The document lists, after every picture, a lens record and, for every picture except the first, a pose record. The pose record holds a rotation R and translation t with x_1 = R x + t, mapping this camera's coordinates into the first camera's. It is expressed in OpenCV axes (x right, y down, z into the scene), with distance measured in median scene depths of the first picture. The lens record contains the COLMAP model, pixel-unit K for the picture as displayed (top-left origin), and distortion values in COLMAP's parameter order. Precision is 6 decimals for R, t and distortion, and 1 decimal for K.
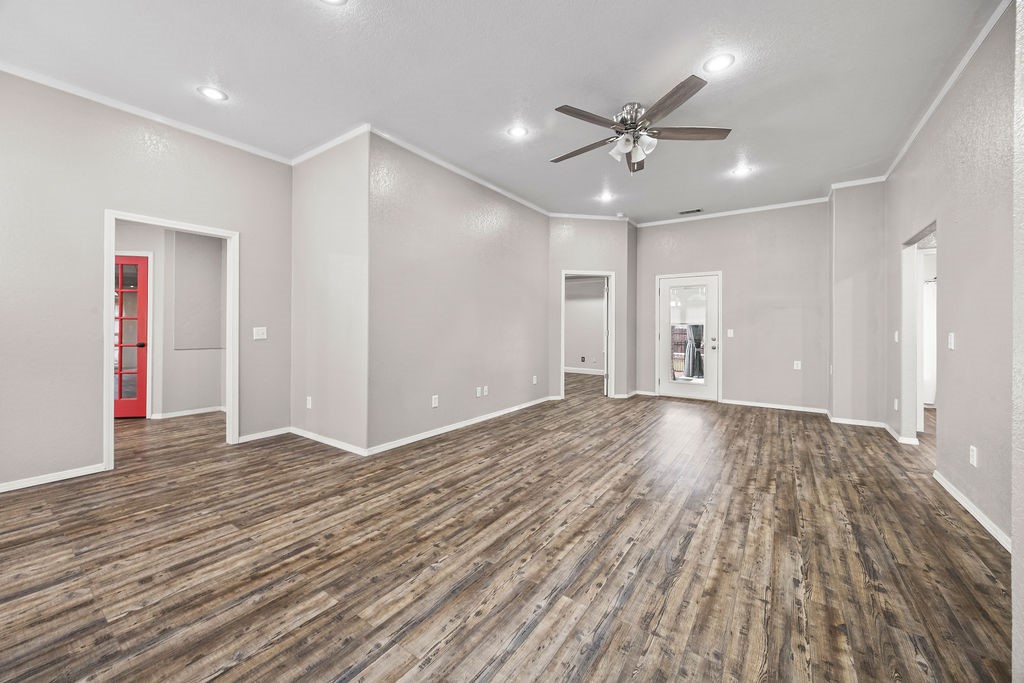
lens RADIAL K [[387.7, 0, 507.7], [0, 387.7, 336.7], [0, 0, 1]] dist [-0.000868, 0.000192]
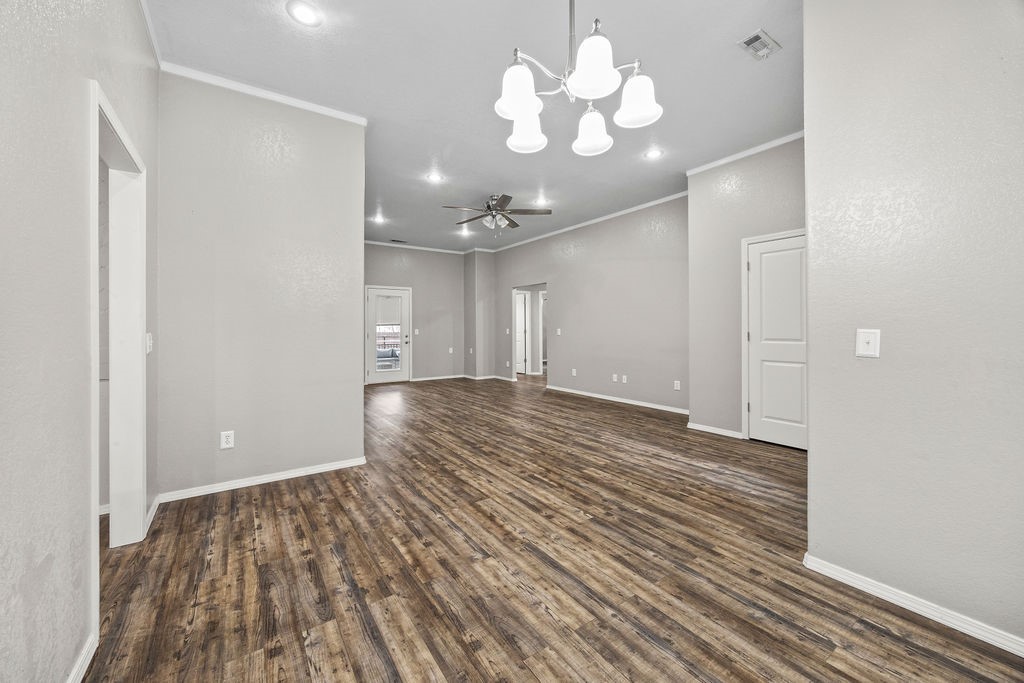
lens RADIAL K [[387.7, 0, 507.7], [0, 387.7, 336.7], [0, 0, 1]] dist [-0.000868, 0.000192]
pose [[0.344651, -0.025926, 0.938373, -1.647158], [0.027010, 0.999479, 0.017694, -0.015347], [-0.938342, 0.019247, 0.345171, 0.489544]]
